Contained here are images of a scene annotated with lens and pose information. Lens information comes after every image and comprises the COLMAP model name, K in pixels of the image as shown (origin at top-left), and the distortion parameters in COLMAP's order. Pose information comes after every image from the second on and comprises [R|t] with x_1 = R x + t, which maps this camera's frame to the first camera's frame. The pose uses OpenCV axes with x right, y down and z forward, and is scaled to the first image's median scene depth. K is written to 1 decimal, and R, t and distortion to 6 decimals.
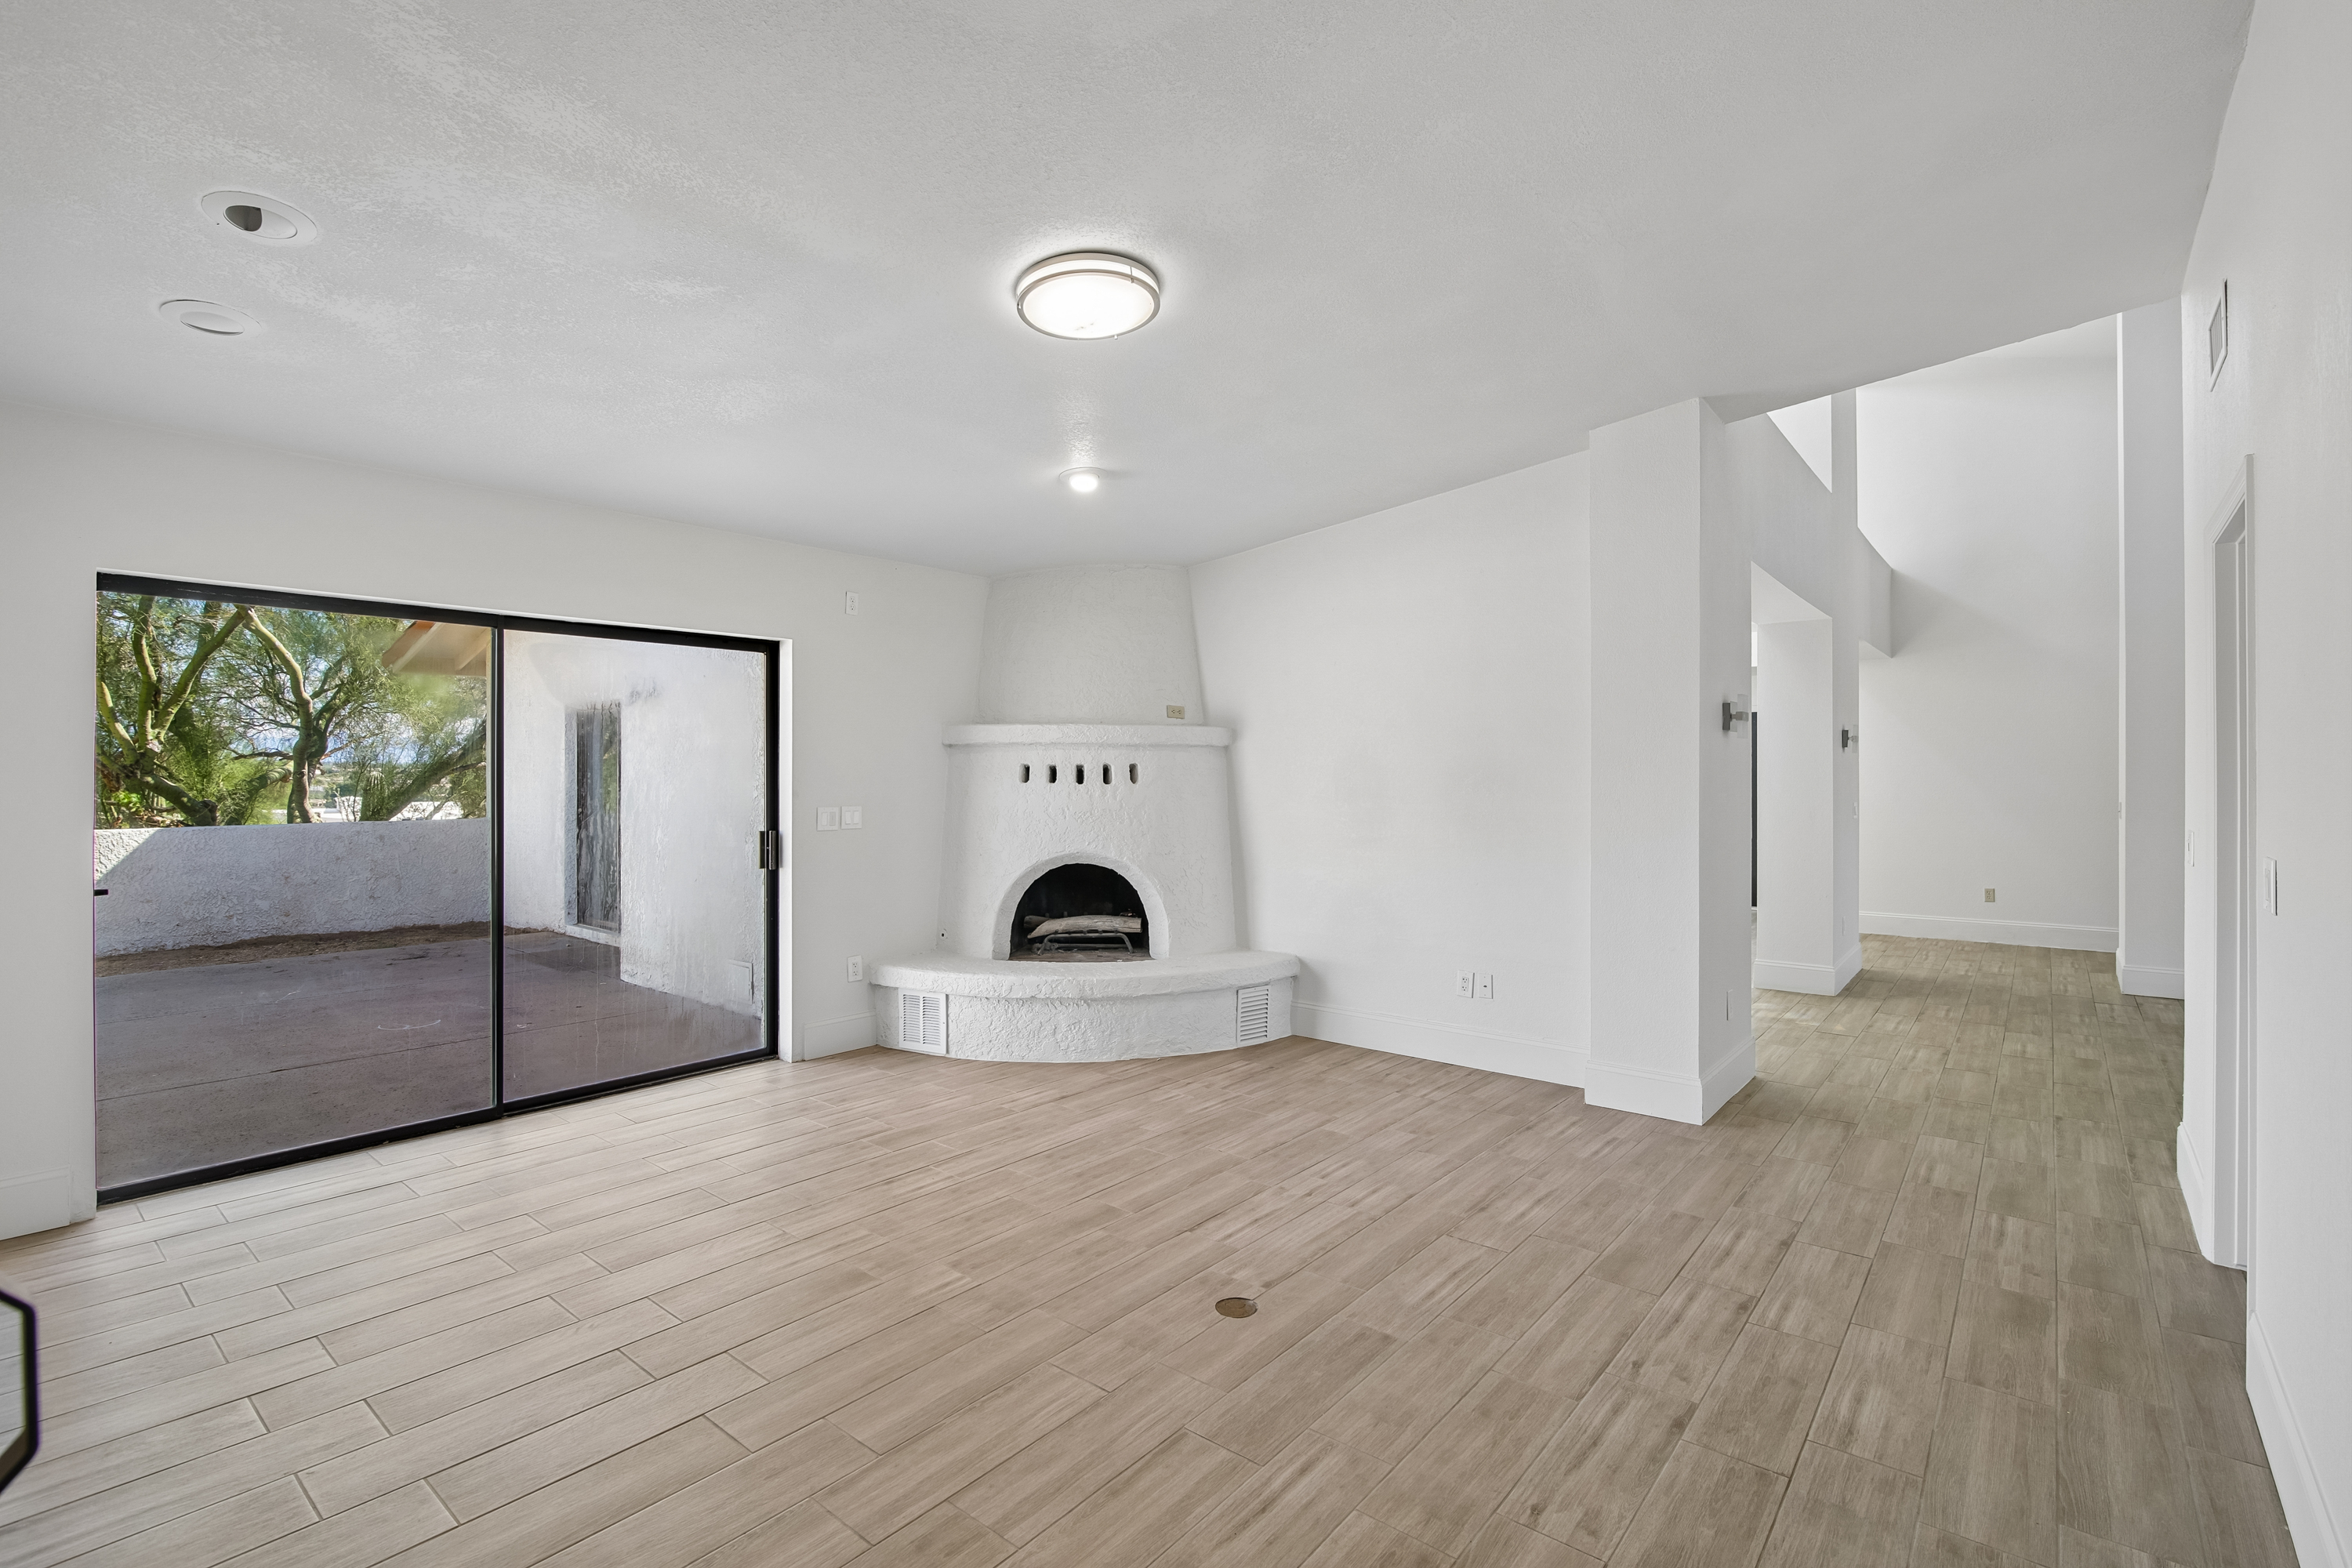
lens RADIAL K [[1075.5, 0, 1180.1], [0, 1075.5, 782.3], [0, 0, 1]] dist [-0.018063, 0.000062]
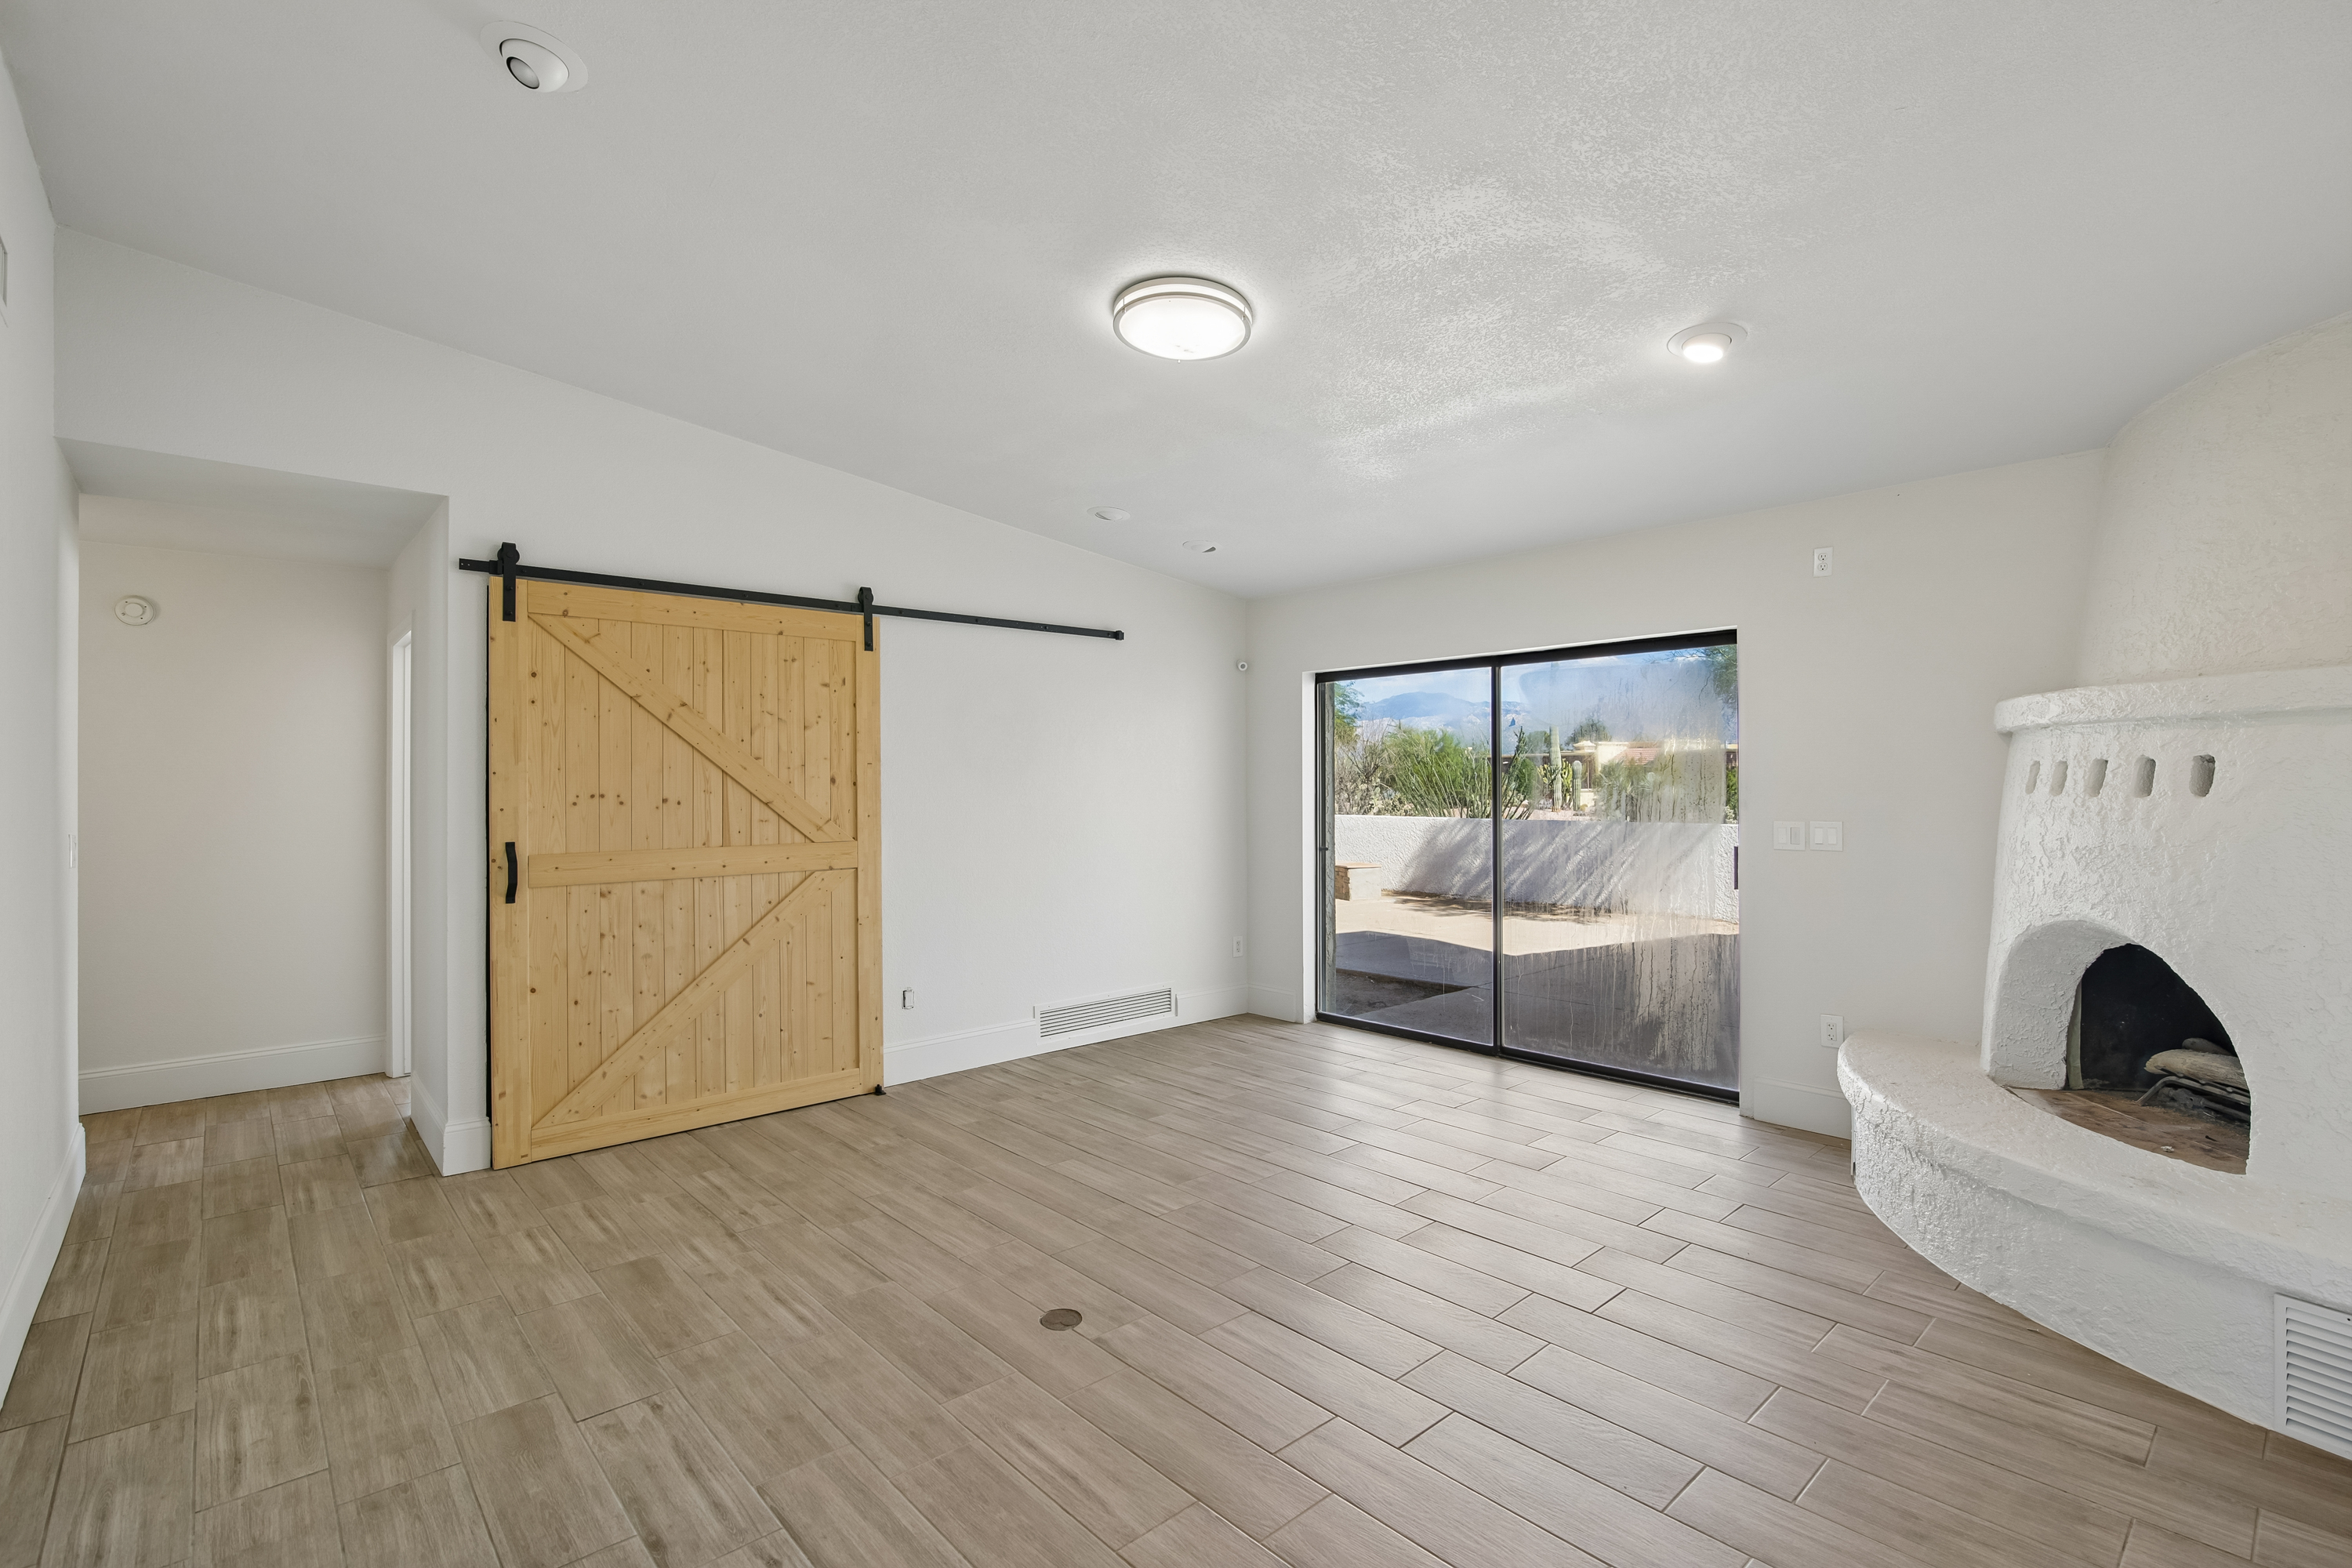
lens RADIAL K [[1075.5, 0, 1181.9], [0, 1075.5, 778.6], [0, 0, 1]] dist [-0.018063, 0.000062]
pose [[-0.148391, -0.007077, -0.988903, 1.136259], [-0.003320, 0.999972, -0.006658, -0.003530], [0.988923, 0.002295, -0.148411, 1.401890]]
